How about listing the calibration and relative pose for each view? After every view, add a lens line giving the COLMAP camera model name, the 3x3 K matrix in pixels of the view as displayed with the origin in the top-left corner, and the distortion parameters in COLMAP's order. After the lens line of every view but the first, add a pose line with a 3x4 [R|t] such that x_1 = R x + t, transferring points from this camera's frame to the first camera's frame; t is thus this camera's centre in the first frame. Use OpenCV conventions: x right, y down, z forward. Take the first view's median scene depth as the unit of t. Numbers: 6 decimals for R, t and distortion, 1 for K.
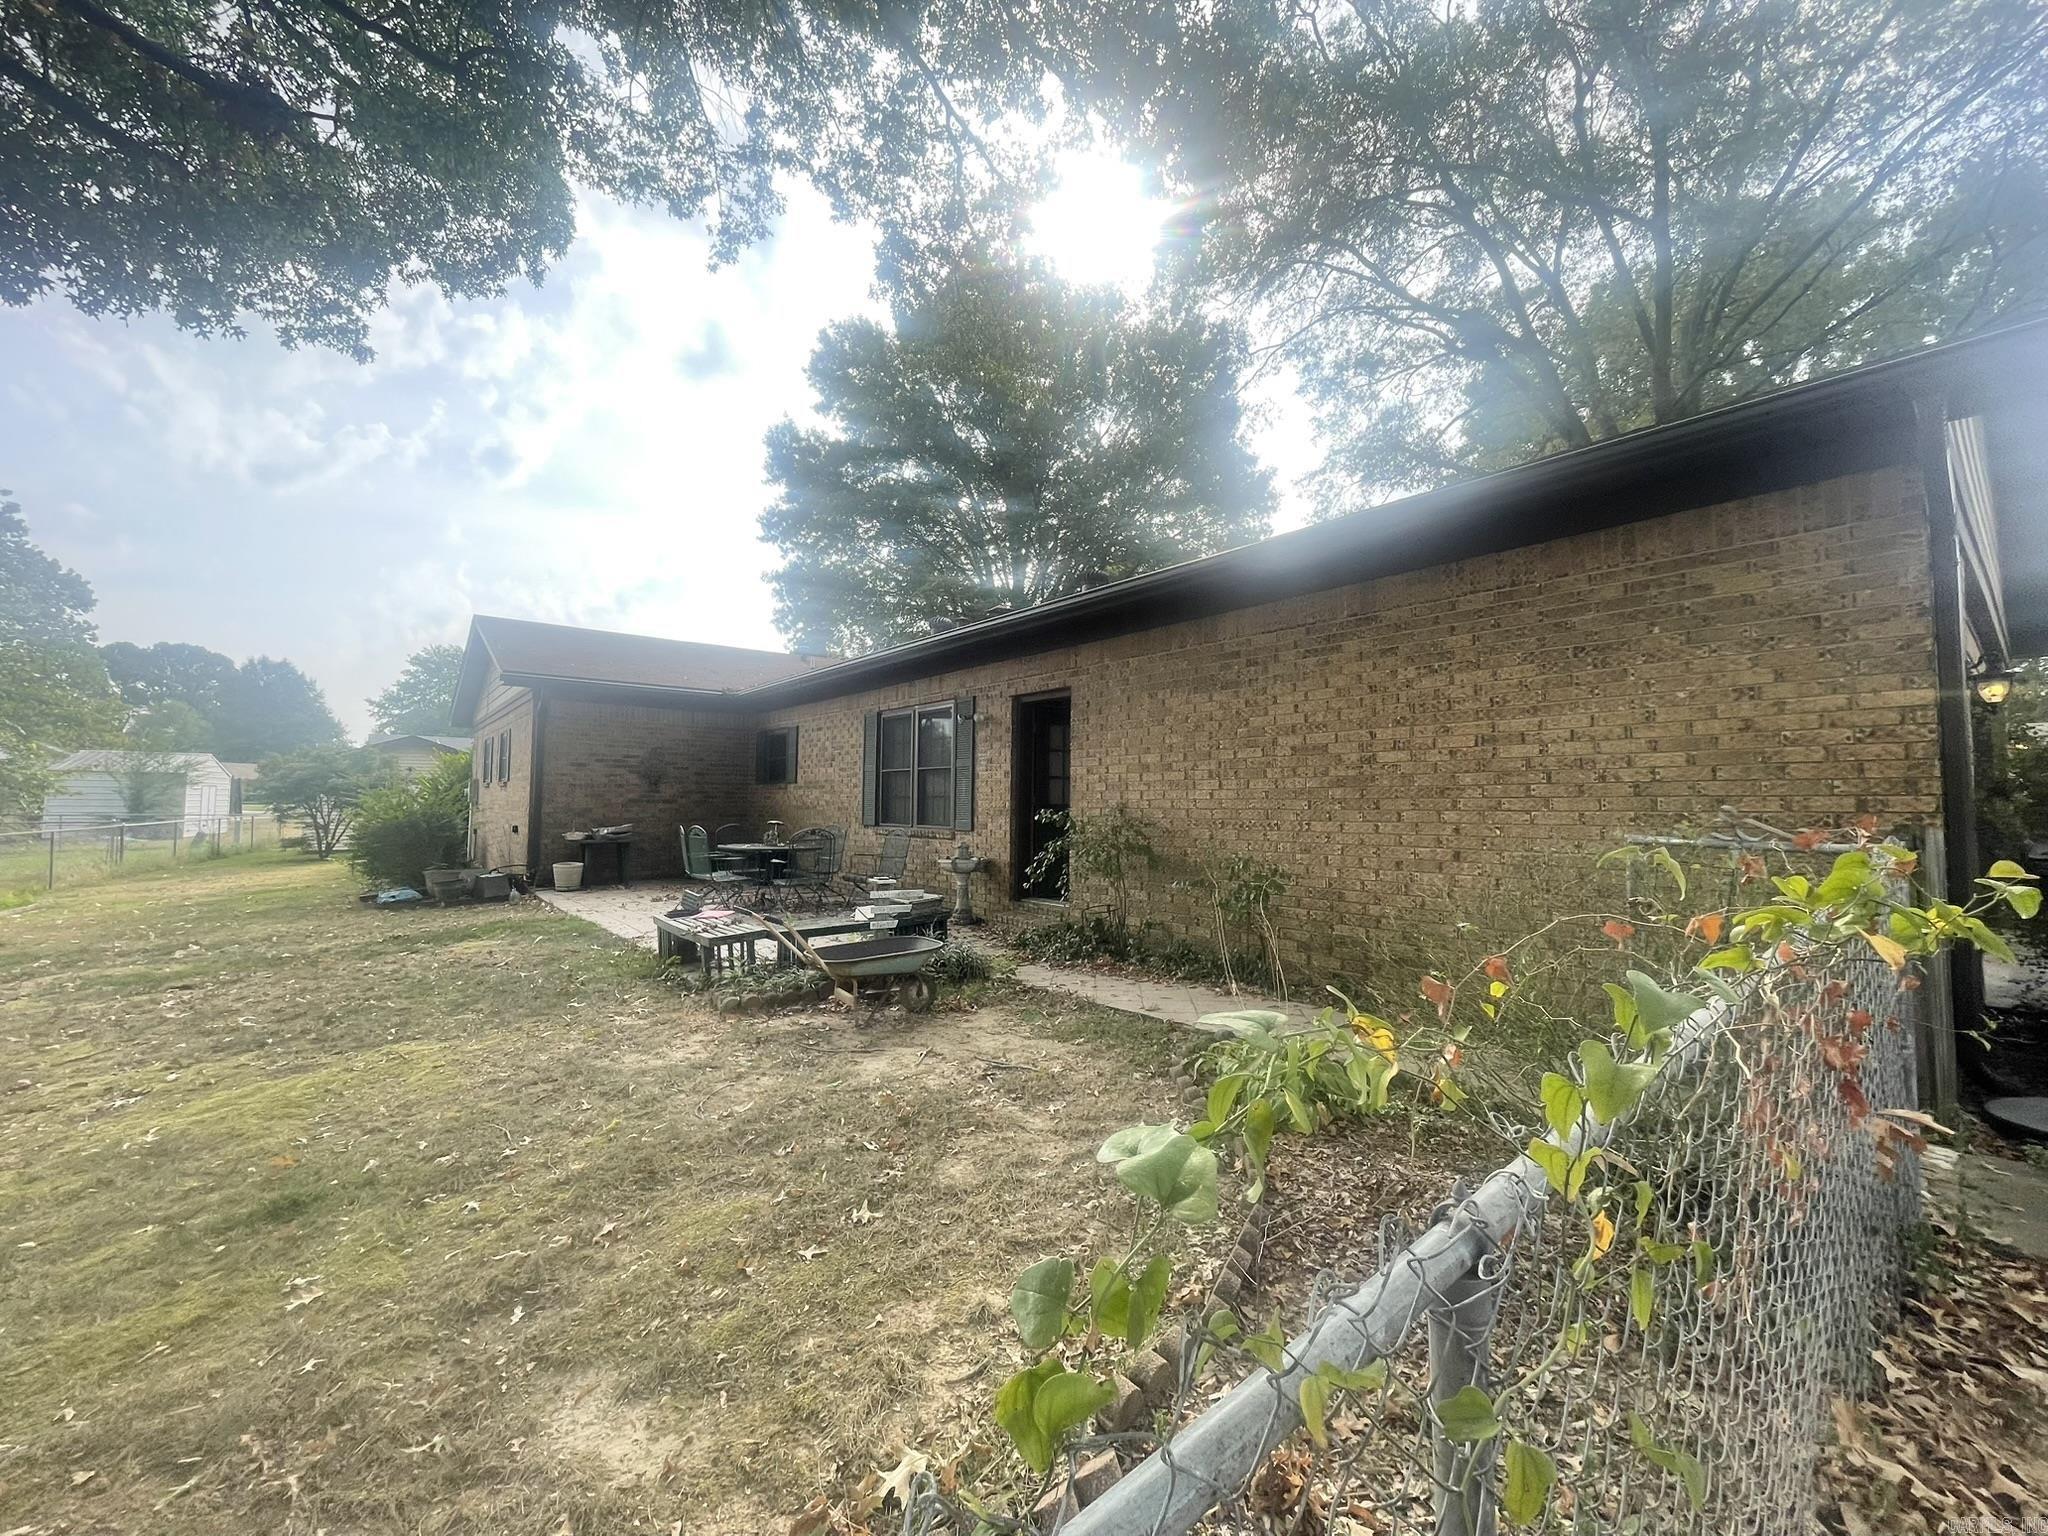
lens RADIAL K [[828.2, 0, 1025.9], [0, 828.2, 766.1], [0, 0, 1]] dist [-0.001155, -0.000628]
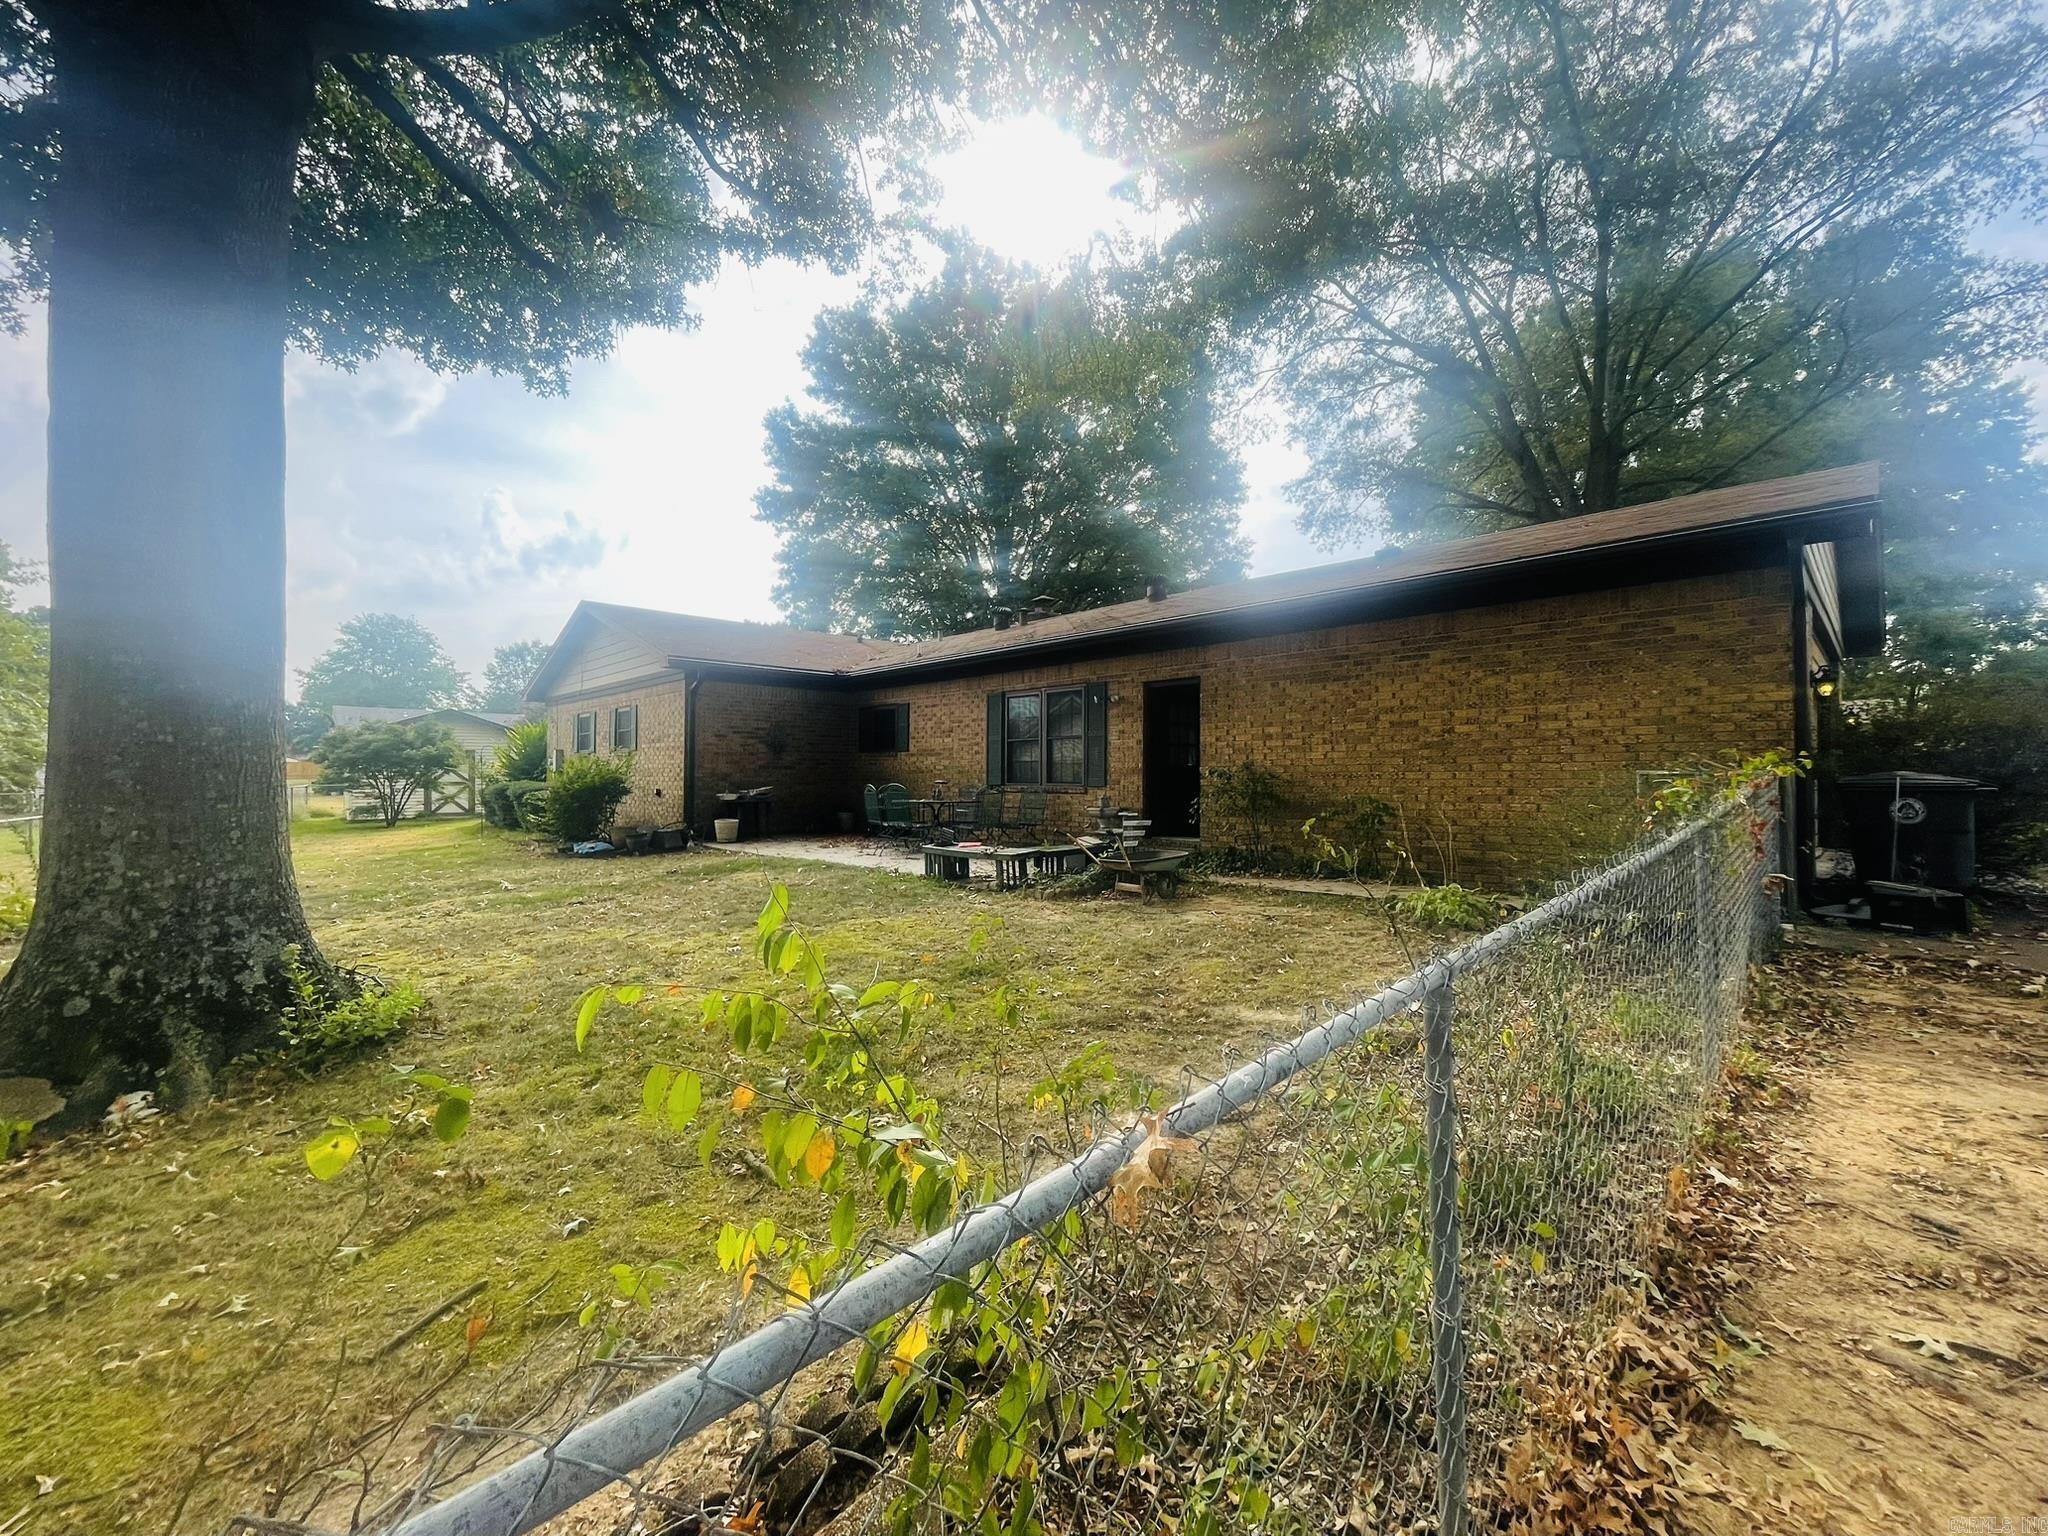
lens RADIAL K [[828.2, 0, 1025.9], [0, 828.2, 766.1], [0, 0, 1]] dist [-0.001155, -0.000628]
pose [[0.996403, -0.004421, 0.084623, -0.221626], [0.001572, 0.999430, 0.033711, 0.002263], [-0.084723, -0.033457, 0.995843, -0.203176]]
